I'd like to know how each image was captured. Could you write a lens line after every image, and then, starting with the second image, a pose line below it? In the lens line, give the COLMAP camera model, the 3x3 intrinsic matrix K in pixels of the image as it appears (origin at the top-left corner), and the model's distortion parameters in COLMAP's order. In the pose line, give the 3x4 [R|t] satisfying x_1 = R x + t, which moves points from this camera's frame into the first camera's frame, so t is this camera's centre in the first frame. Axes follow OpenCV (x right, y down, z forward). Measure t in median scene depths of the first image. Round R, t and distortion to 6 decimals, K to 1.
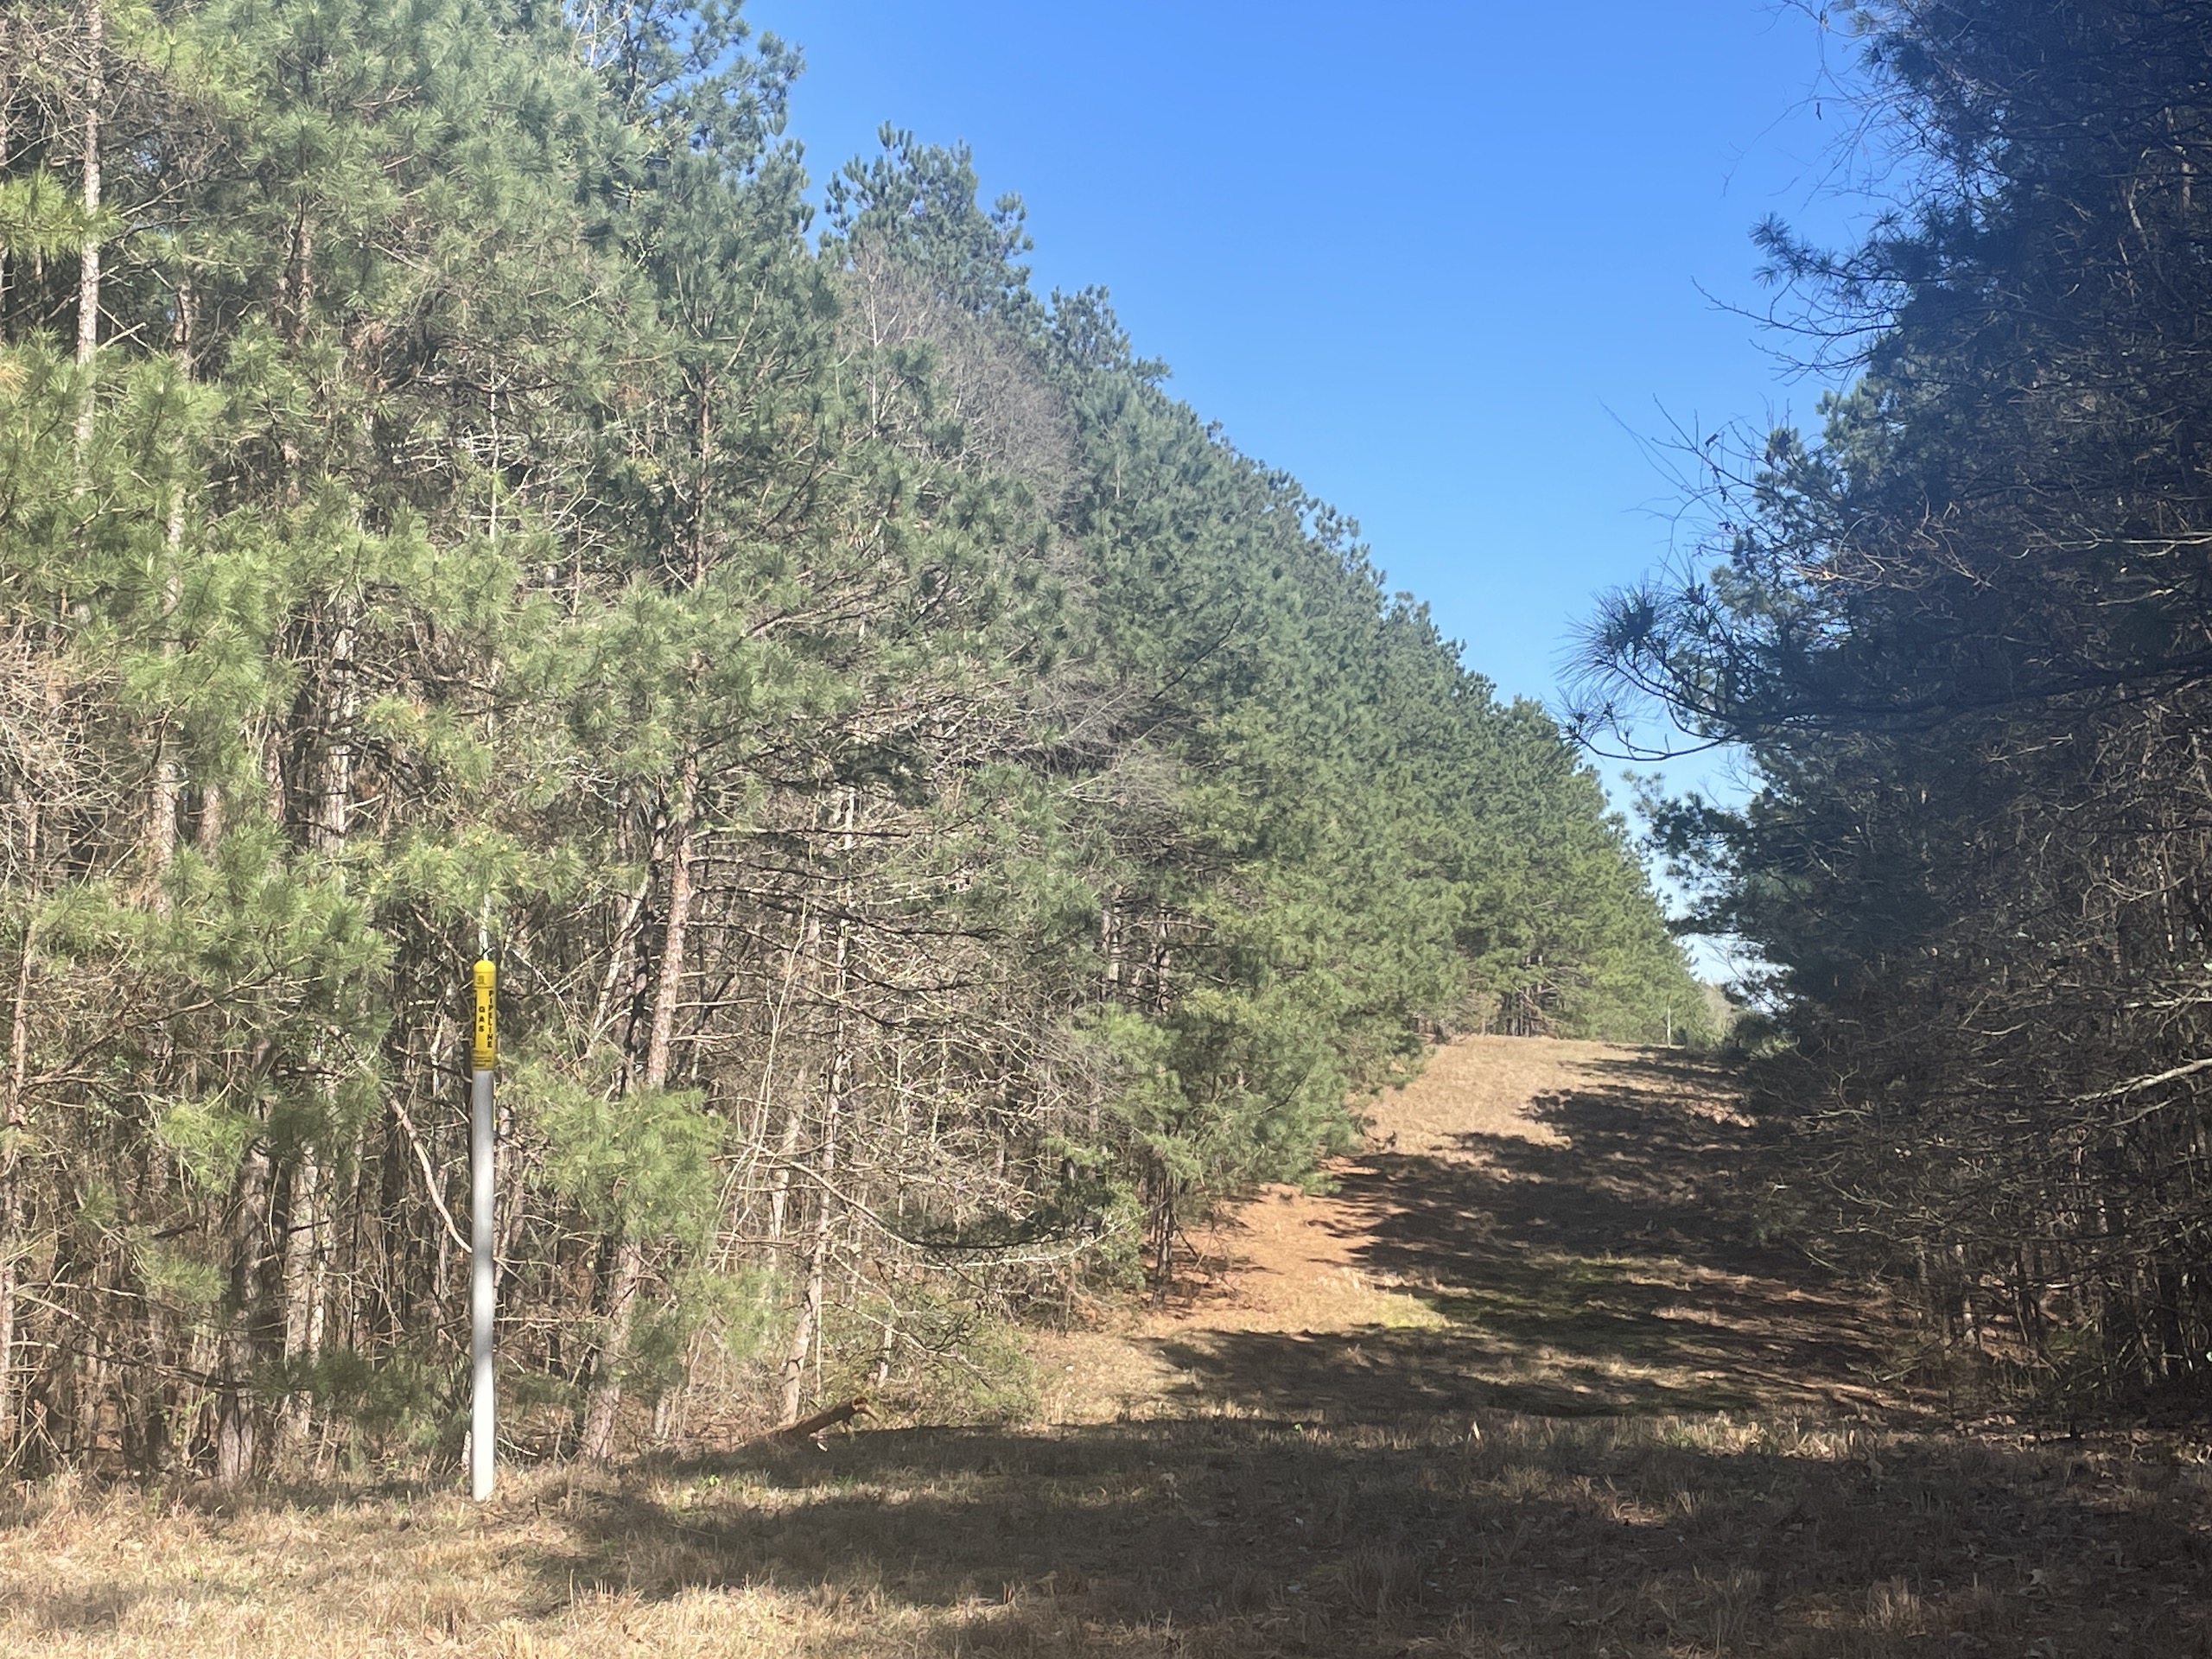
lens RADIAL K [[3141.5, 0, 1106.0], [0, 3141.5, 829.5], [0, 0, 1]] dist [-0.006494, -0.003975]
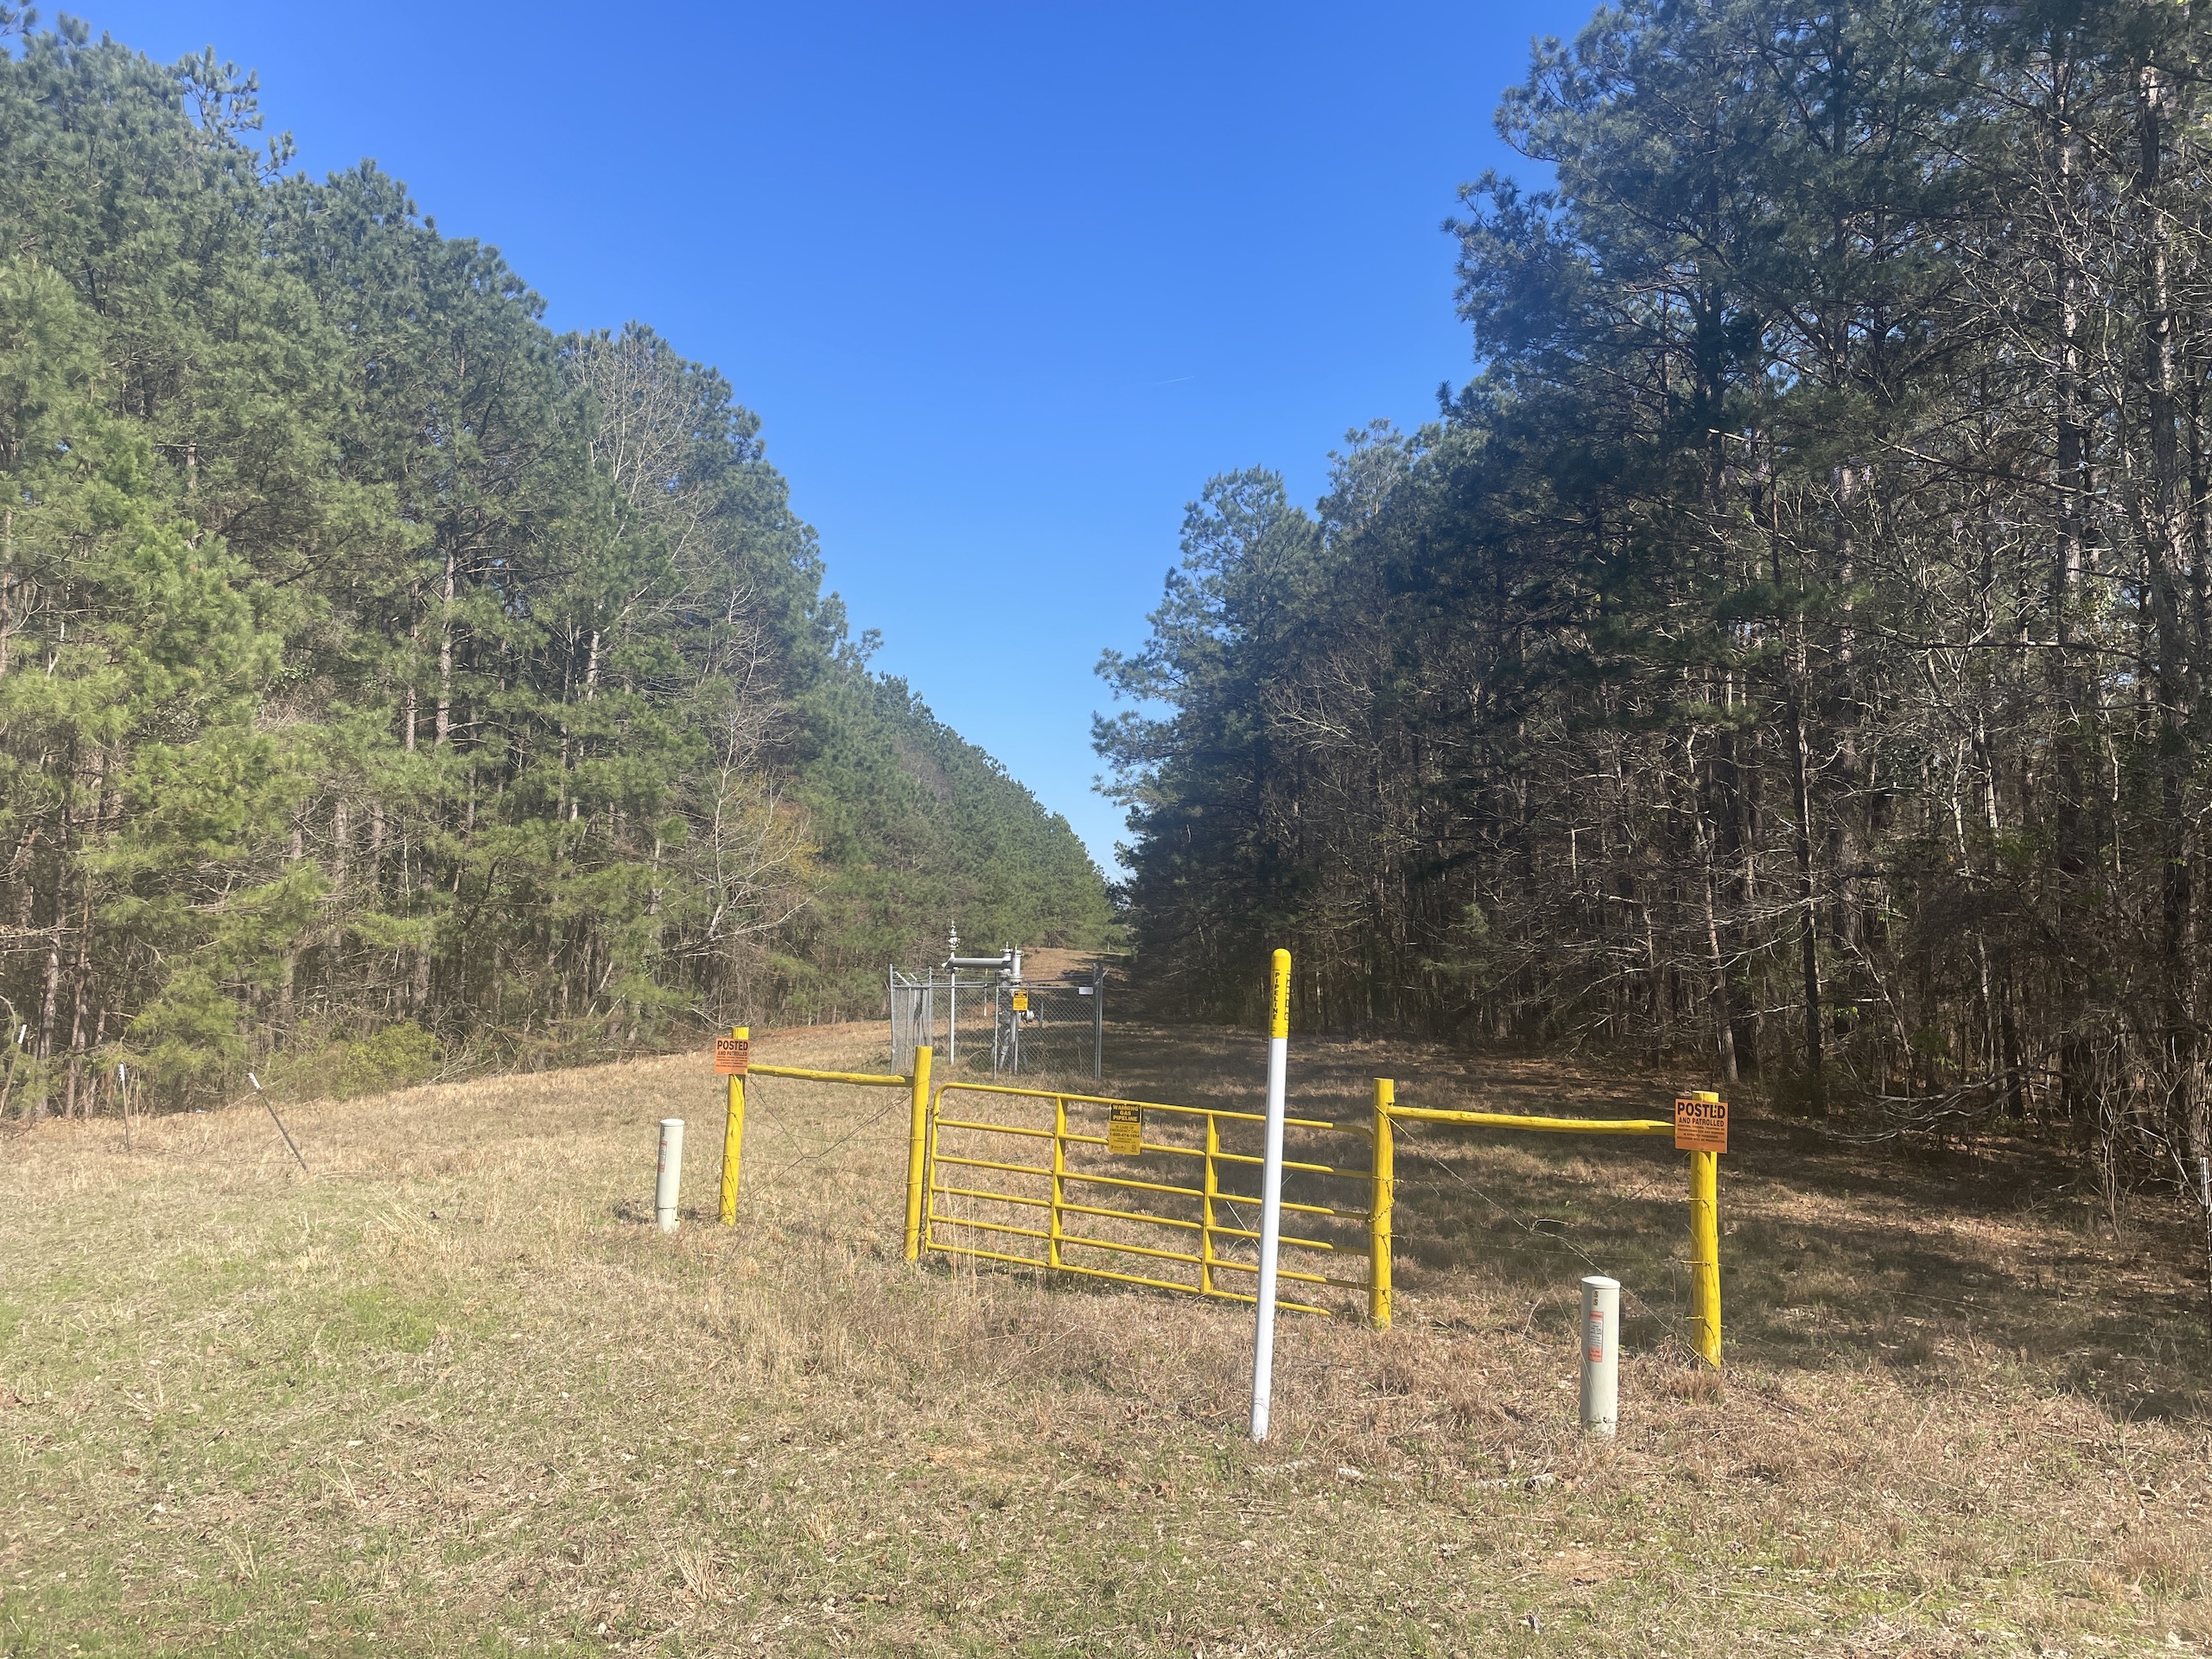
lens RADIAL K [[1701.7, 0, 1118.6], [0, 1701.7, 831.3], [0, 0, 1]] dist [0.104639, -0.129344]
pose [[0.983292, 0.034103, 0.178814, -0.135477], [-0.034956, 0.999388, 0.001624, -0.068128], [-0.178649, -0.007848, 0.983882, -0.767050]]
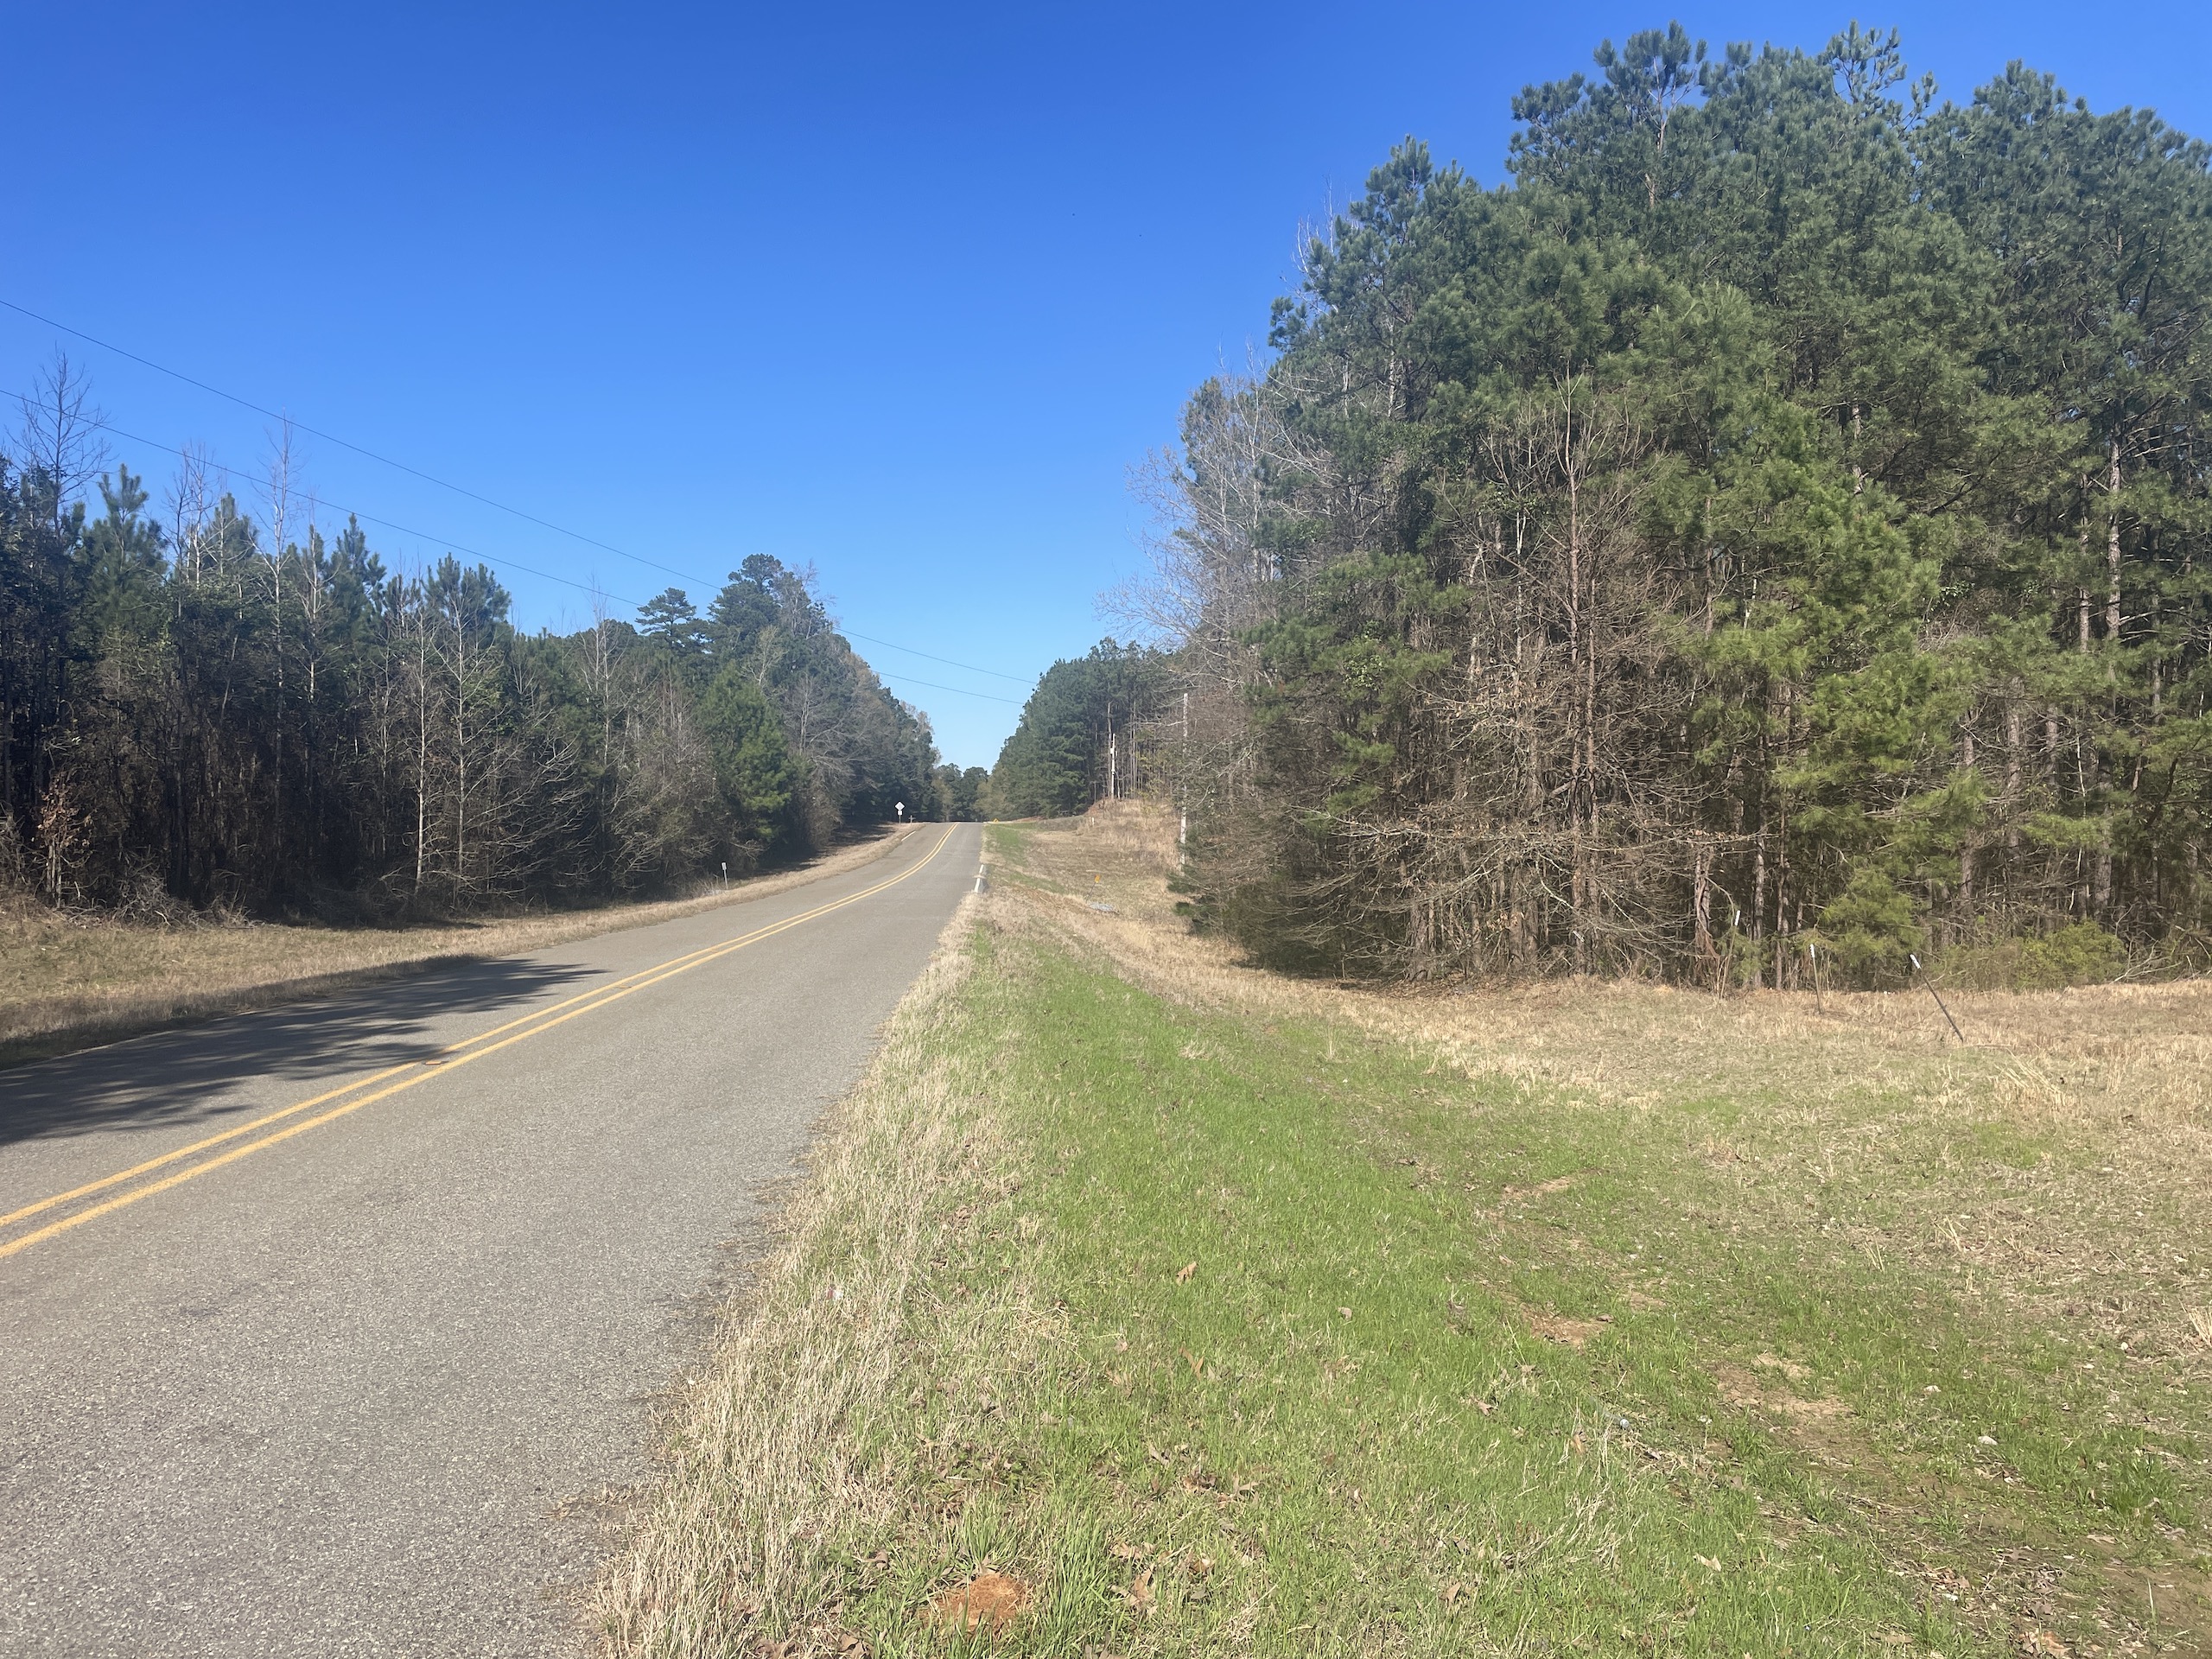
lens RADIAL K [[1701.7, 0, 1118.6], [0, 1701.7, 831.3], [0, 0, 1]] dist [0.104639, -0.129344]
pose [[0.746116, 0.004640, -0.665800, -0.115958], [0.043060, 0.997546, 0.055206, -0.072006], [0.664422, -0.069860, 0.744085, -0.810054]]
